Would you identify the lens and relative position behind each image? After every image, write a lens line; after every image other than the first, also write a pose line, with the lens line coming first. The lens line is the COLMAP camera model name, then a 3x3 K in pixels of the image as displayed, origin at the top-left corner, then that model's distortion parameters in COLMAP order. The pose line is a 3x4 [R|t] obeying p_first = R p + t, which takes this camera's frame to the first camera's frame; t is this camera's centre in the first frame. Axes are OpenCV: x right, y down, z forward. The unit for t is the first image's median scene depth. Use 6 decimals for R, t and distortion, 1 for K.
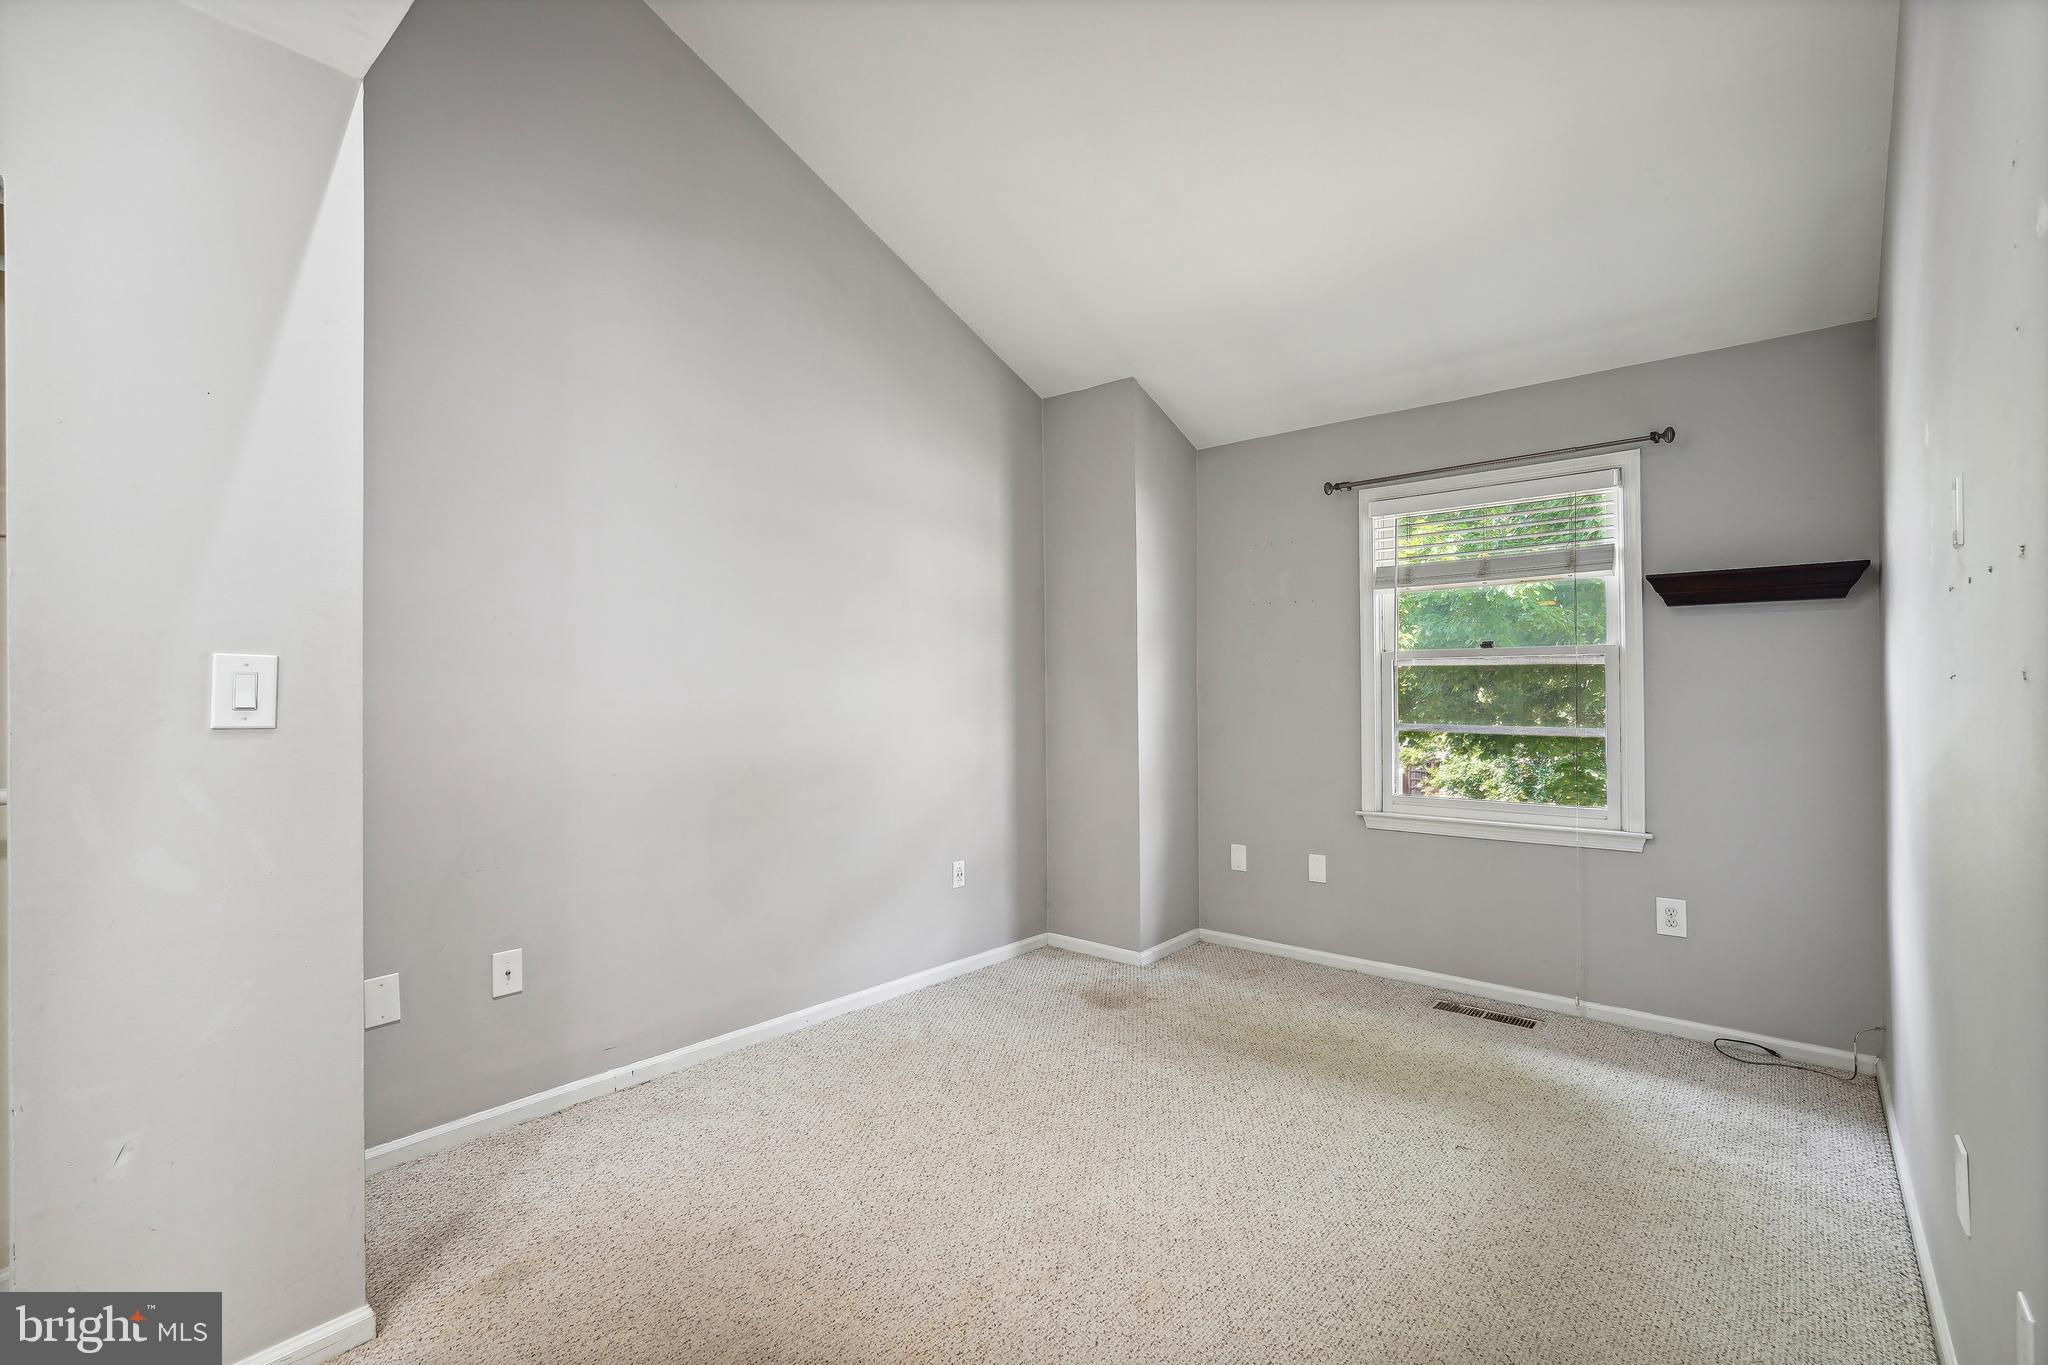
lens RADIAL K [[911.1, 0, 1024.1], [0, 911.1, 677.5], [0, 0, 1]] dist [-0.014255, 0.006379]
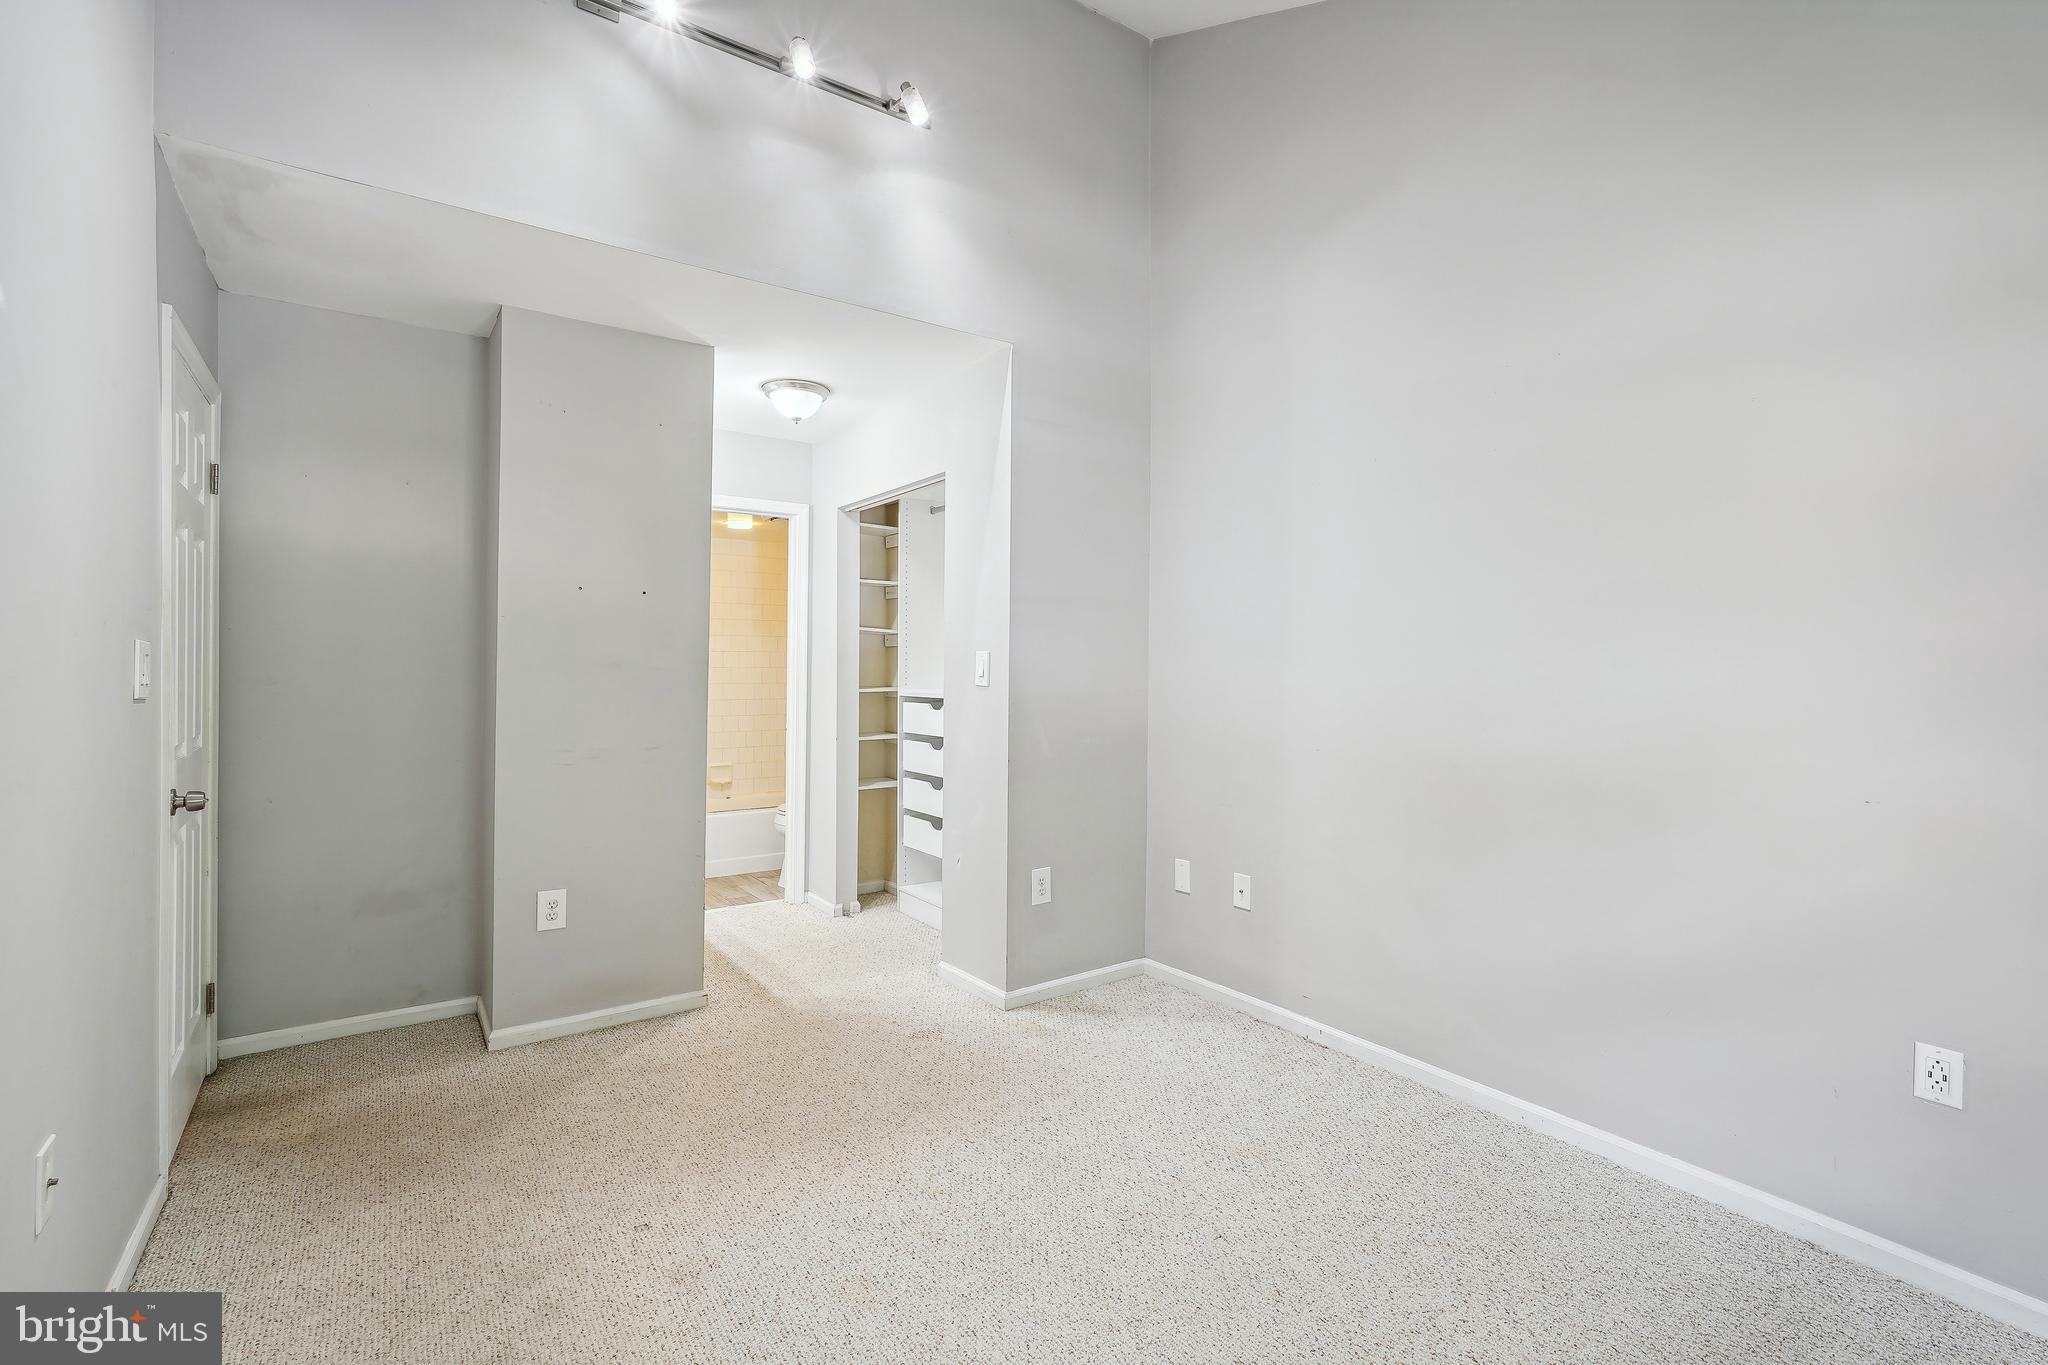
lens RADIAL K [[911.1, 0, 1023.8], [0, 911.1, 677.4], [0, 0, 1]] dist [-0.014255, 0.006379]
pose [[-0.247944, 0.007902, -0.968742, 0.750969], [0.003803, 0.999967, 0.007184, 0.013345], [0.968767, -0.001903, -0.247966, 1.023276]]
